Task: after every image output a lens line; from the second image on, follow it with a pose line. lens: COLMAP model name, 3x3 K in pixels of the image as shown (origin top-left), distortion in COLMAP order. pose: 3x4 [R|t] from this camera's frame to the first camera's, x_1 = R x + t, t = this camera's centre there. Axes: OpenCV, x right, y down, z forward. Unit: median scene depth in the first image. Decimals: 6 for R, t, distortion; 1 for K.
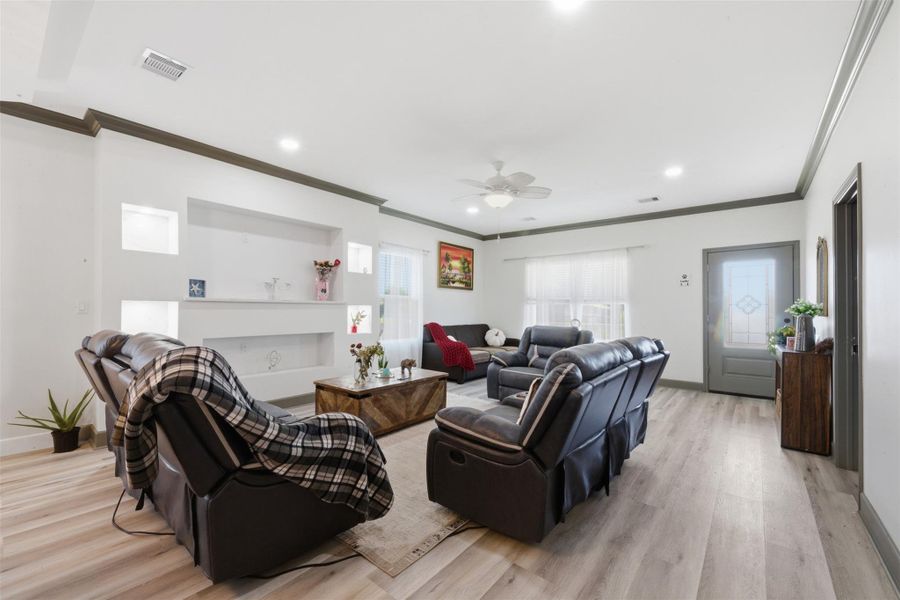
lens RADIAL K [[370.0, 0, 451.5], [0, 370.0, 307.6], [0, 0, 1]] dist [0.001555, 0.000053]
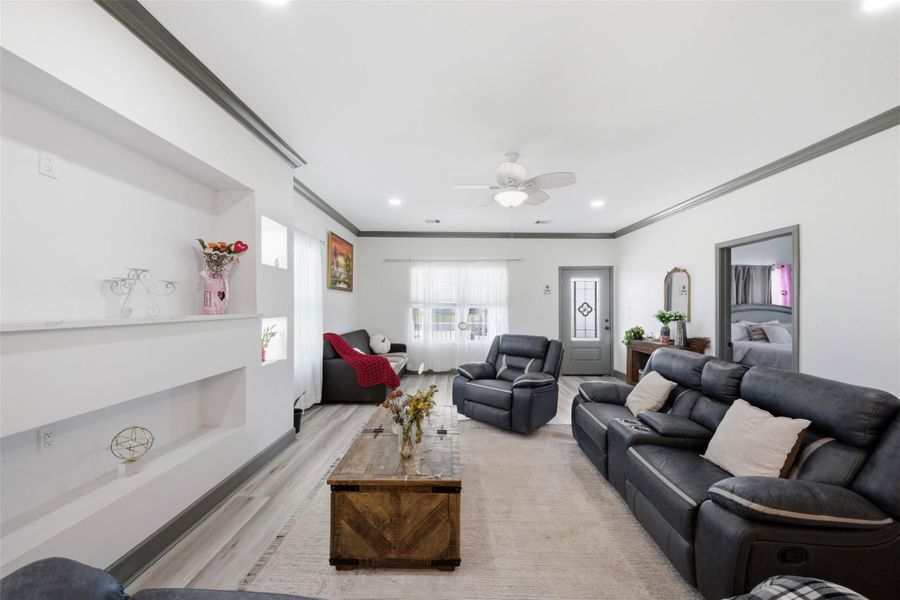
lens RADIAL K [[325.2, 0, 449.6], [0, 325.2, 303.2], [0, 0, 1]] dist [0.000246, -0.000079]
pose [[0.782650, 0.000111, 0.622462, -0.358239], [-0.001826, 0.999996, 0.002118, -0.032173], [-0.622459, -0.002794, 0.782647, 0.372872]]
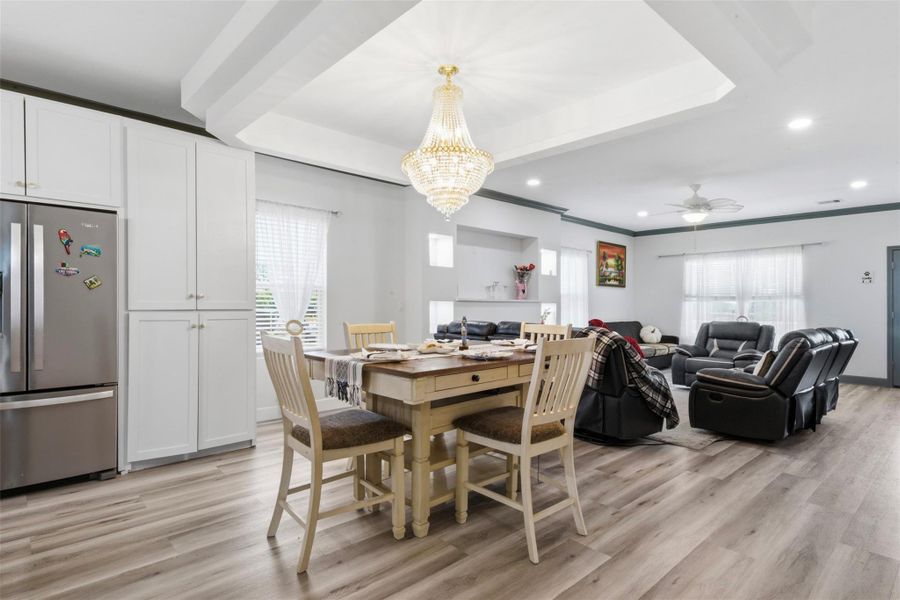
lens RADIAL K [[473.9, 0, 439.3], [0, 473.9, 310.1], [0, 0, 1]] dist [0.002244, 0.000233]
pose [[0.987479, -0.000451, -0.157748, -0.349384], [0.002459, 0.999918, 0.012535, -0.003983], [0.157730, -0.012766, 0.987400, -0.508596]]
